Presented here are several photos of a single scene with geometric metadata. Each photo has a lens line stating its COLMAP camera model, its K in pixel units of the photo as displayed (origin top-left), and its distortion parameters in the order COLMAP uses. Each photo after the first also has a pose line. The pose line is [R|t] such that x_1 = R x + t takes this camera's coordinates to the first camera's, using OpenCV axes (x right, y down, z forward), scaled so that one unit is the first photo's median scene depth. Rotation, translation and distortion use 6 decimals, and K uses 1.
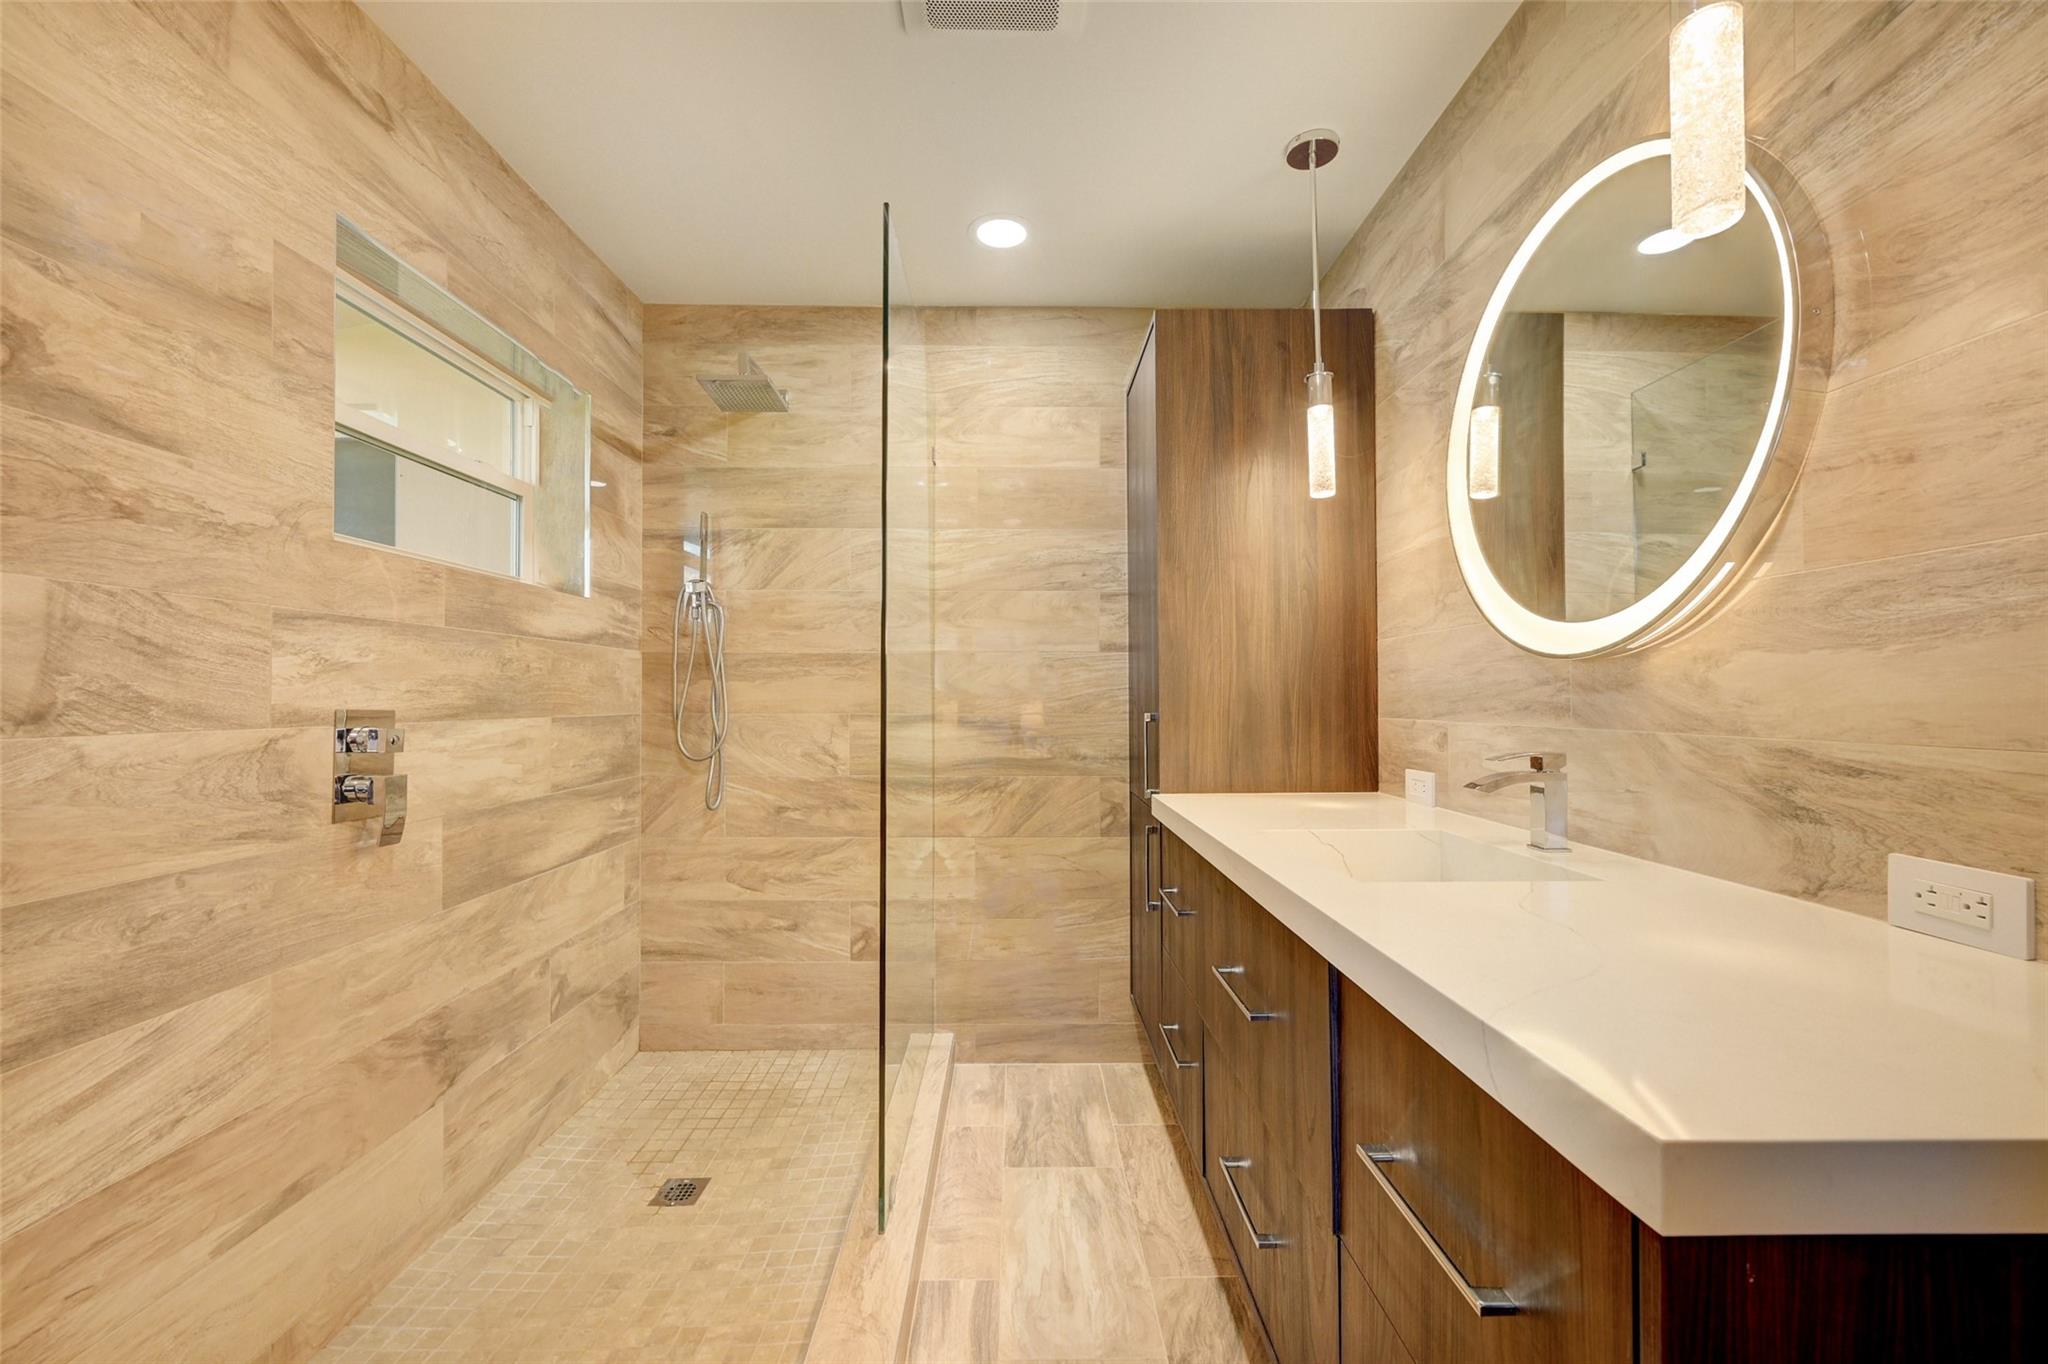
lens RADIAL K [[813.8, 0, 1024.0], [0, 813.8, 682.0], [0, 0, 1]] dist [0.000490, -0.000041]
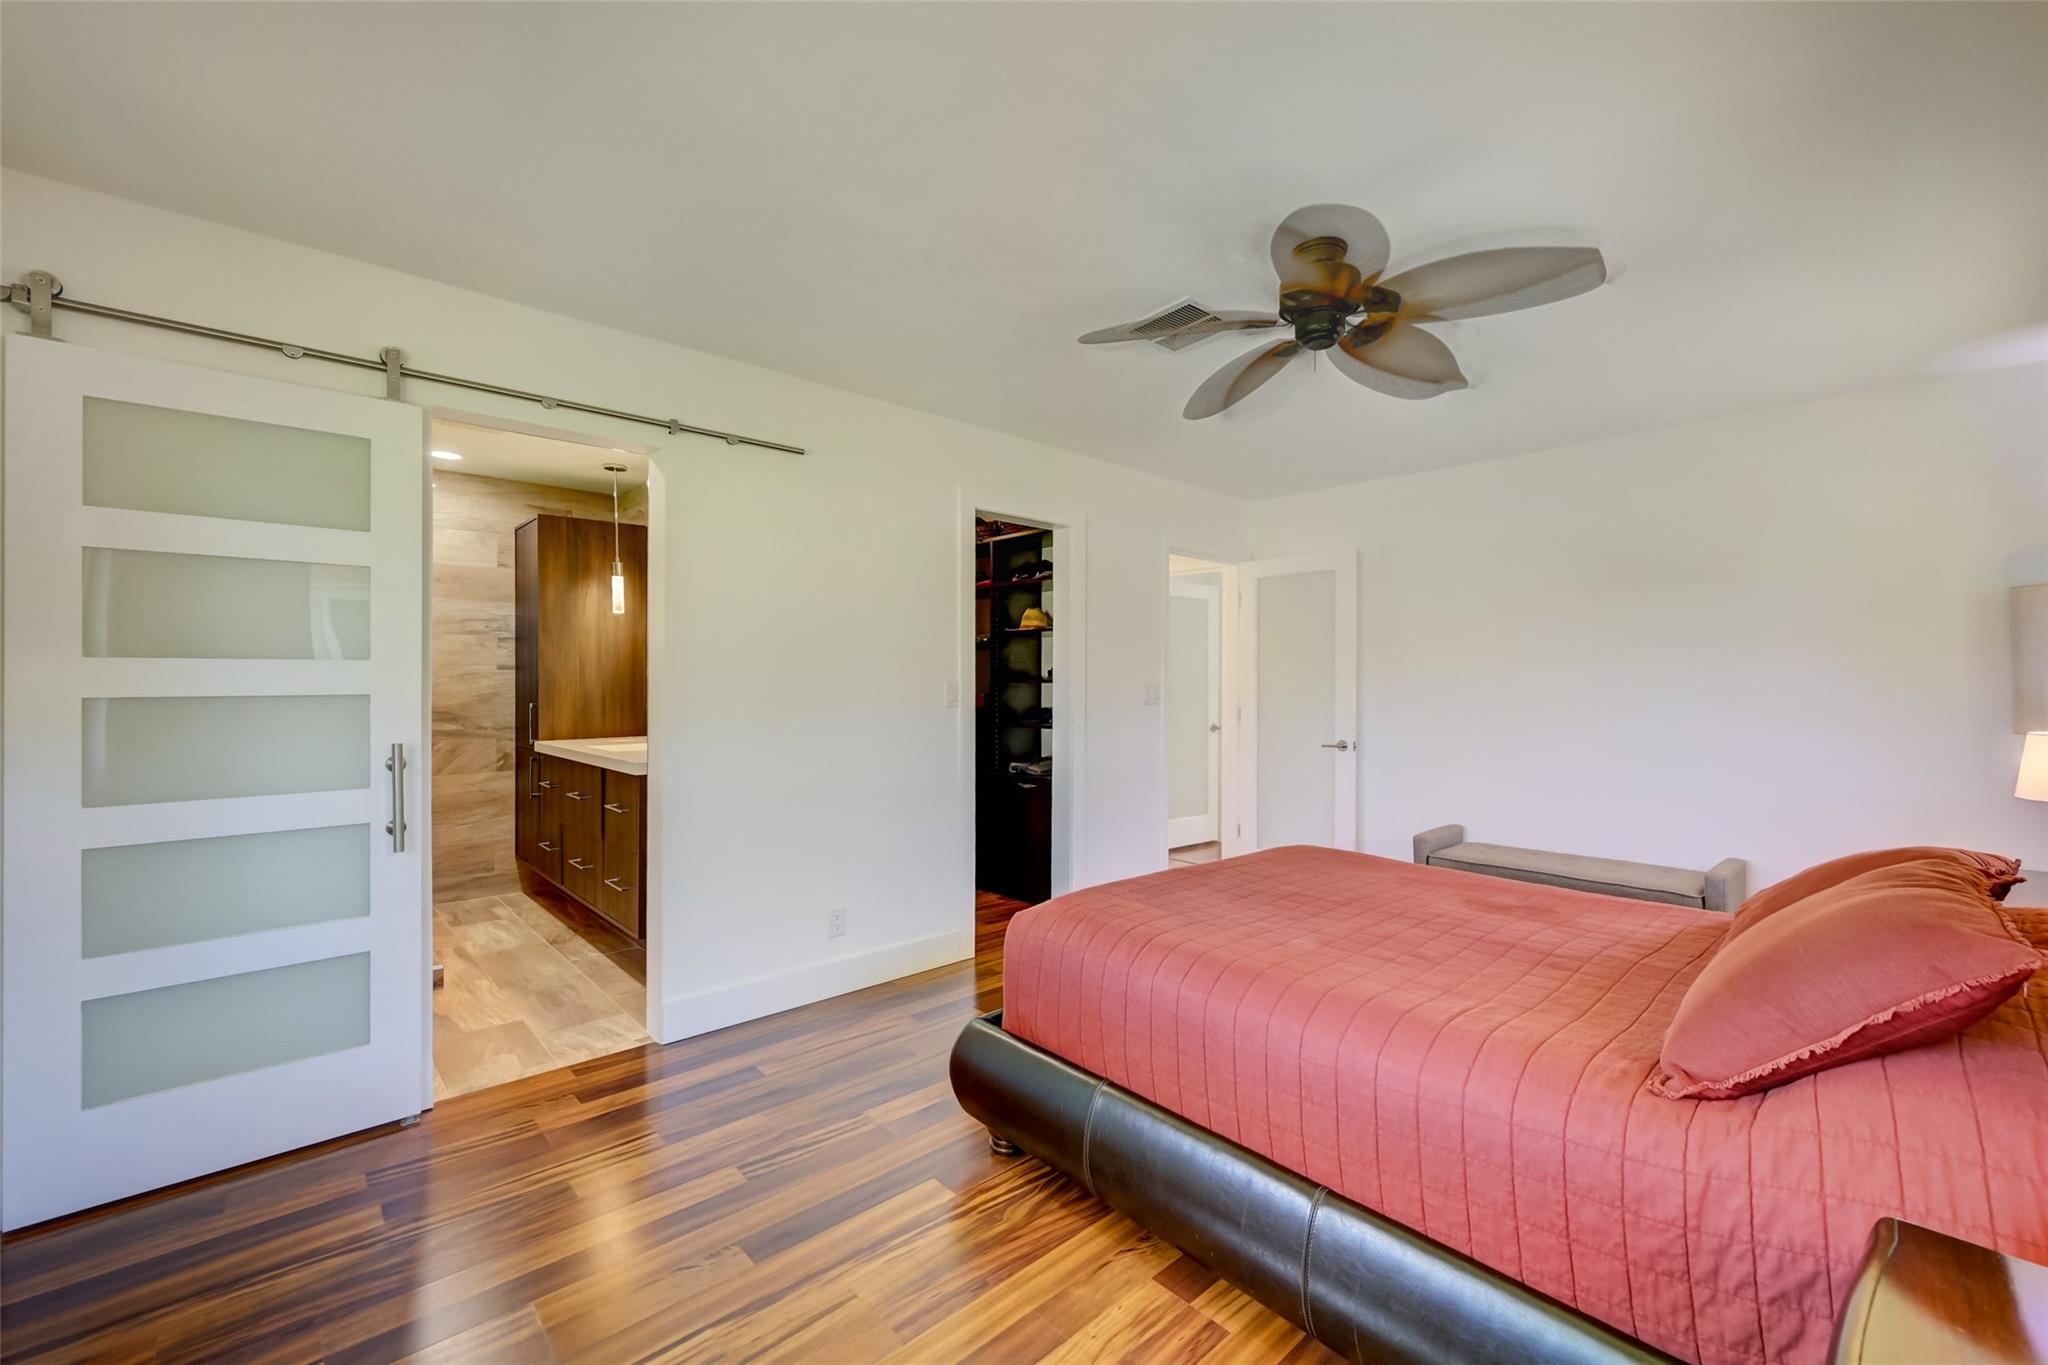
lens RADIAL K [[813.8, 0, 1024.0], [0, 813.8, 682.5], [0, 0, 1]] dist [0.000490, -0.000041]
pose [[0.734271, 0.002718, 0.678851, -0.284217], [-0.014544, 0.999825, 0.011728, -0.048828], [-0.678700, -0.018485, 0.734183, -1.164978]]
